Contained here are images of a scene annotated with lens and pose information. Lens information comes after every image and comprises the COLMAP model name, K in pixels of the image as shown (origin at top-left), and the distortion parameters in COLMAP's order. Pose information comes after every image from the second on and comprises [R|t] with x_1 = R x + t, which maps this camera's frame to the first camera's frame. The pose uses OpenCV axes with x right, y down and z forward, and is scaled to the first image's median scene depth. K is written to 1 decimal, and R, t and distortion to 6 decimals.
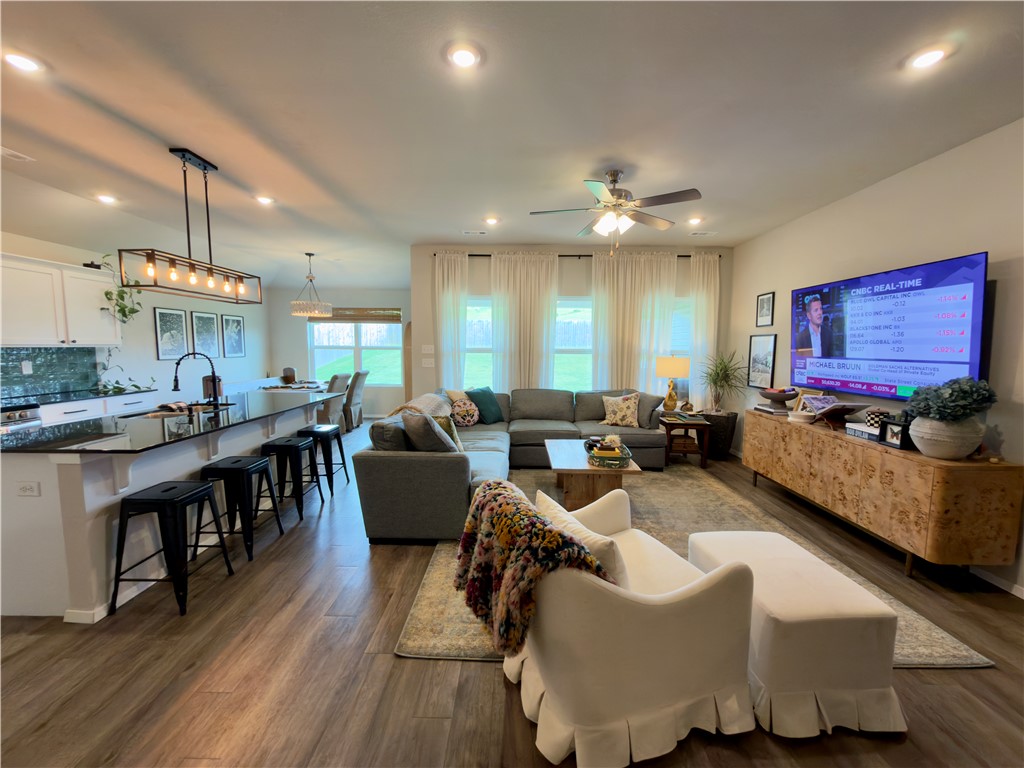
lens RADIAL K [[407.6, 0, 512.8], [0, 407.6, 385.4], [0, 0, 1]] dist [-0.002235, 0.000610]
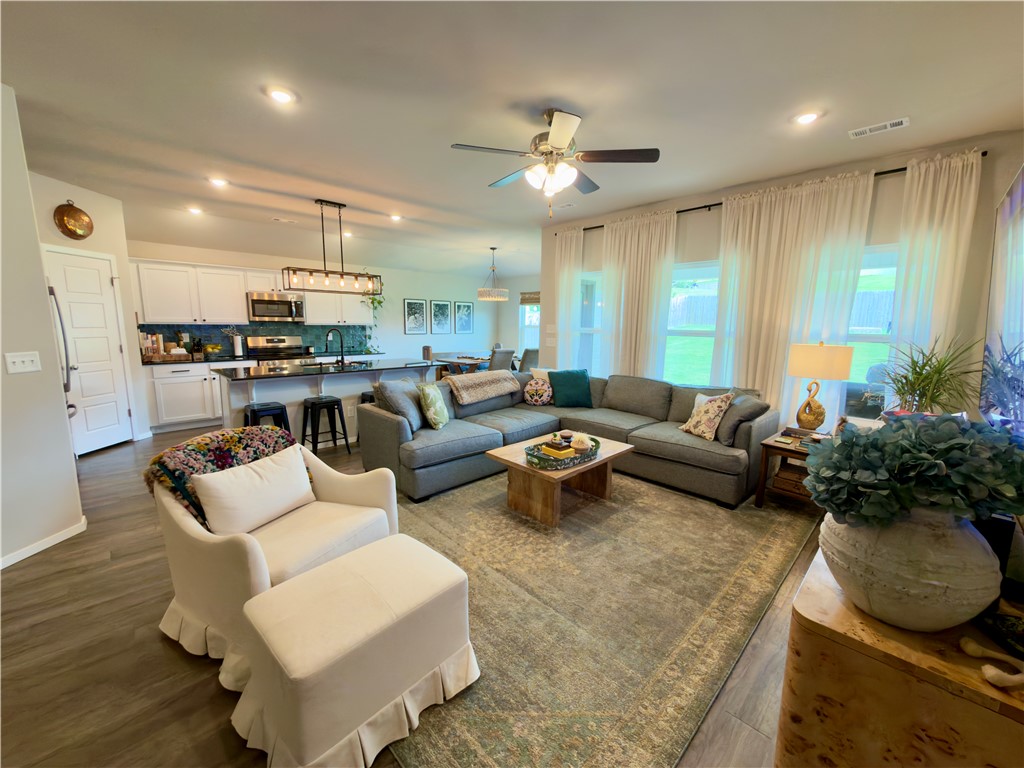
lens RADIAL K [[407.6, 0, 511.8], [0, 407.6, 386.2], [0, 0, 1]] dist [-0.002235, 0.000610]
pose [[0.704516, 0.109000, -0.701268, 0.627935], [-0.074504, 0.994034, 0.079657, -0.026767], [0.705767, -0.003872, 0.708433, 0.274961]]
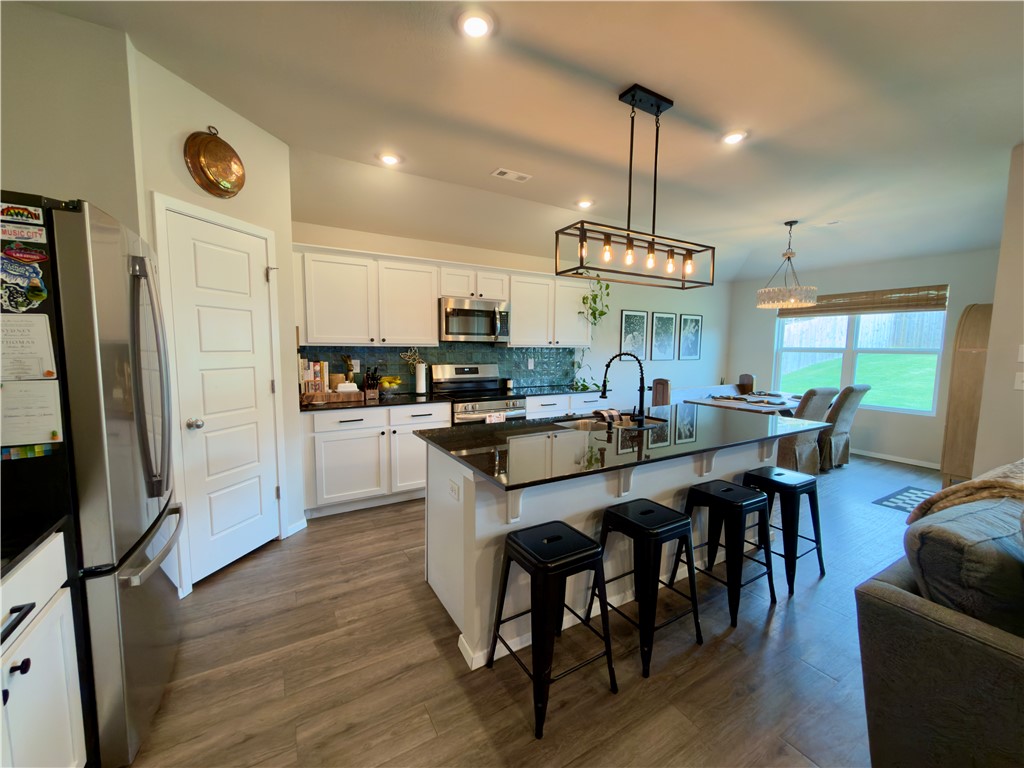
lens RADIAL K [[407.6, 0, 512.4], [0, 407.6, 386.2], [0, 0, 1]] dist [-0.002235, 0.000610]
pose [[0.513138, 0.080223, -0.854549, -0.153908], [-0.086193, 0.995406, 0.041689, -0.022134], [0.853967, 0.052264, 0.517695, 0.299667]]
